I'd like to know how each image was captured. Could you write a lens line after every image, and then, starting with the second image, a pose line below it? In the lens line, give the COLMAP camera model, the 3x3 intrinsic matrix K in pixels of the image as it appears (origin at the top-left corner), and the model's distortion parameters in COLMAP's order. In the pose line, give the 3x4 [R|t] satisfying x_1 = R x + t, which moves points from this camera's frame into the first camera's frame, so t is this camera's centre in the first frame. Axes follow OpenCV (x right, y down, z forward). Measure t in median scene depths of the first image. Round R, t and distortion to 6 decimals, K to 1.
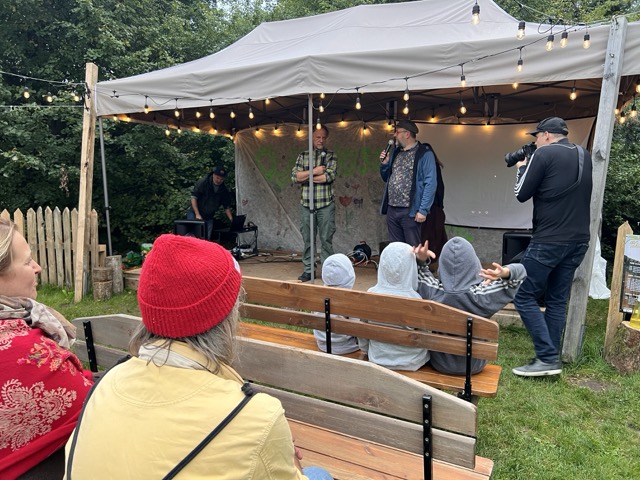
lens RADIAL K [[480.0, 0, 321.2], [0, 480.0, 245.3], [0, 0, 1]] dist [0.054069, -0.062595]
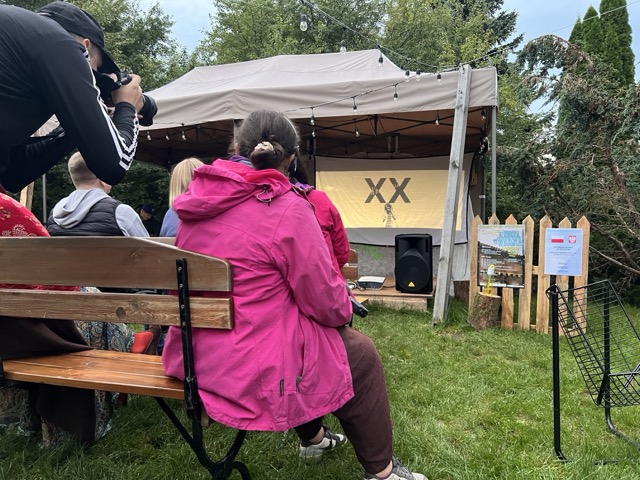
lens RADIAL K [[480.0, 0, 319.9], [0, 480.0, 244.1], [0, 0, 1]] dist [0.054069, -0.062595]
pose [[0.992348, -0.000438, 0.123473, 0.030158], [0.015015, 0.993000, -0.117152, 0.106965], [-0.122558, 0.118110, 0.985408, -0.132133]]
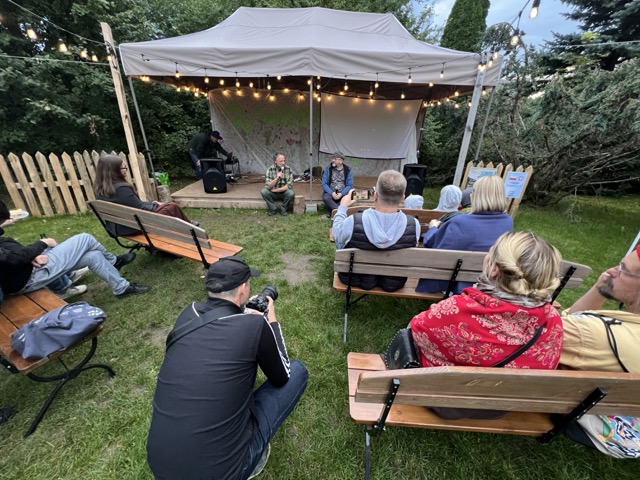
lens RADIAL K [[254.3, 0, 320.5], [0, 254.3, 242.7], [0, 0, 1]] dist [-0.001406, 0.000408]
pose [[0.920889, -0.143228, 0.362558, -0.296511], [0.023241, 0.948574, 0.315701, -0.047410], [-0.389131, -0.282300, 0.876860, 0.090752]]
